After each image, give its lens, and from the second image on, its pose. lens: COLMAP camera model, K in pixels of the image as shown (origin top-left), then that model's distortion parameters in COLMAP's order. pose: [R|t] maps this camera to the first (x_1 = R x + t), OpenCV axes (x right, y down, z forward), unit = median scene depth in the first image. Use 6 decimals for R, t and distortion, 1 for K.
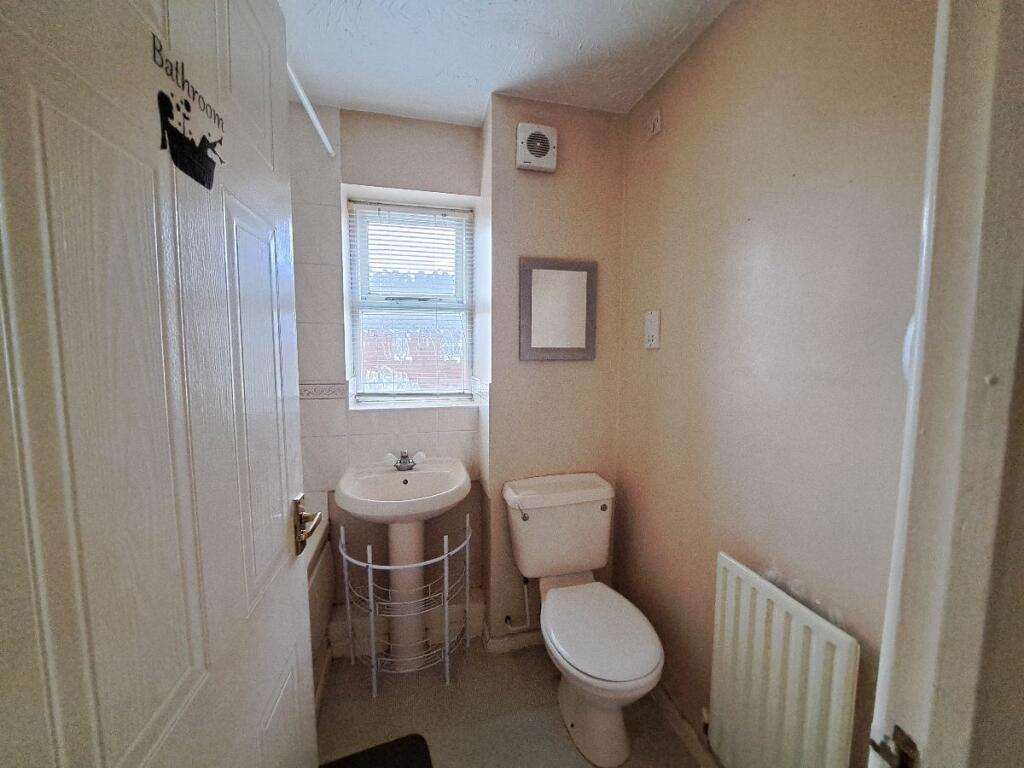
lens RADIAL K [[407.8, 0, 509.5], [0, 407.8, 385.9], [0, 0, 1]] dist [-0.010535, -0.000164]
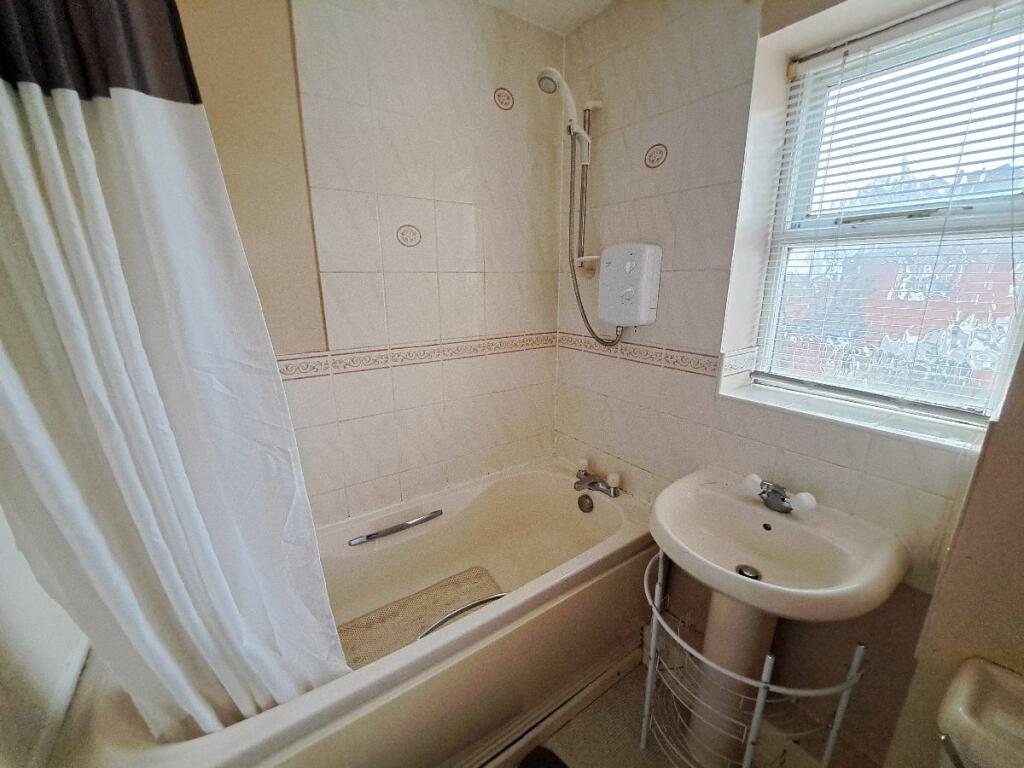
lens RADIAL K [[407.8, 0, 509.5], [0, 407.8, 385.9], [0, 0, 1]] dist [-0.010535, -0.000164]
pose [[0.365865, 0.234445, -0.900654, 0.116839], [-0.070799, 0.971958, 0.224245, -0.092857], [0.927971, -0.018278, 0.372204, 0.392722]]
